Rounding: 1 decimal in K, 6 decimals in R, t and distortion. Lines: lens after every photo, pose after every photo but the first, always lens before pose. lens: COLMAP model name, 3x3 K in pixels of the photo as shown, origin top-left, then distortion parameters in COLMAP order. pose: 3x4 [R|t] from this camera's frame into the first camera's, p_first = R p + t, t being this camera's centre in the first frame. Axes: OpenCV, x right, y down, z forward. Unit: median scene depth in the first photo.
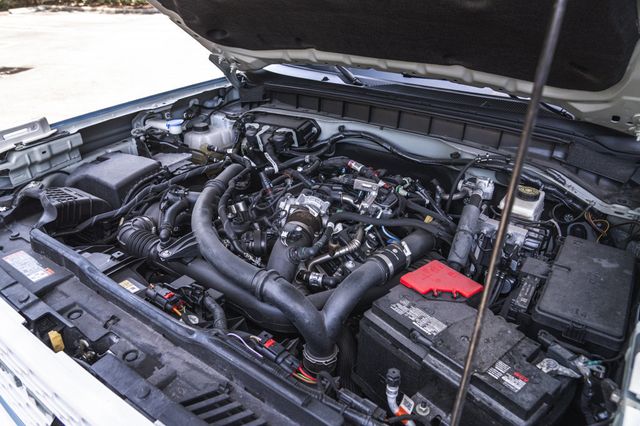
lens RADIAL K [[432.0, 0, 312.0], [0, 432.0, 213.1], [0, 0, 1]] dist [-0.023406, 0.001861]
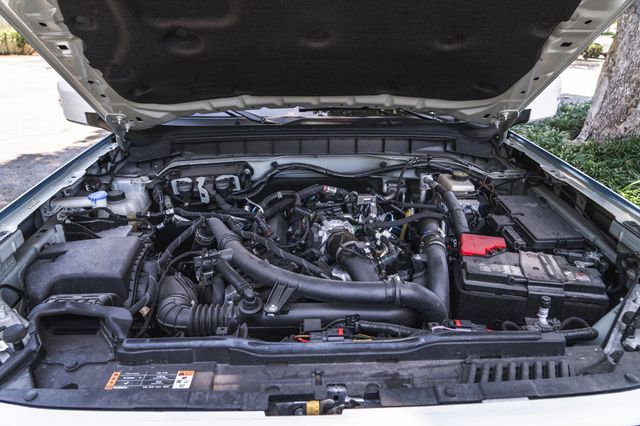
lens RADIAL K [[432.0, 0, 312.0], [0, 432.0, 213.1], [0, 0, 1]] dist [-0.023406, 0.001861]
pose [[0.799735, -0.248559, 0.546482, -0.475157], [0.297300, 0.954784, -0.000807, -0.052276], [-0.521572, 0.163115, 0.837470, 0.073285]]
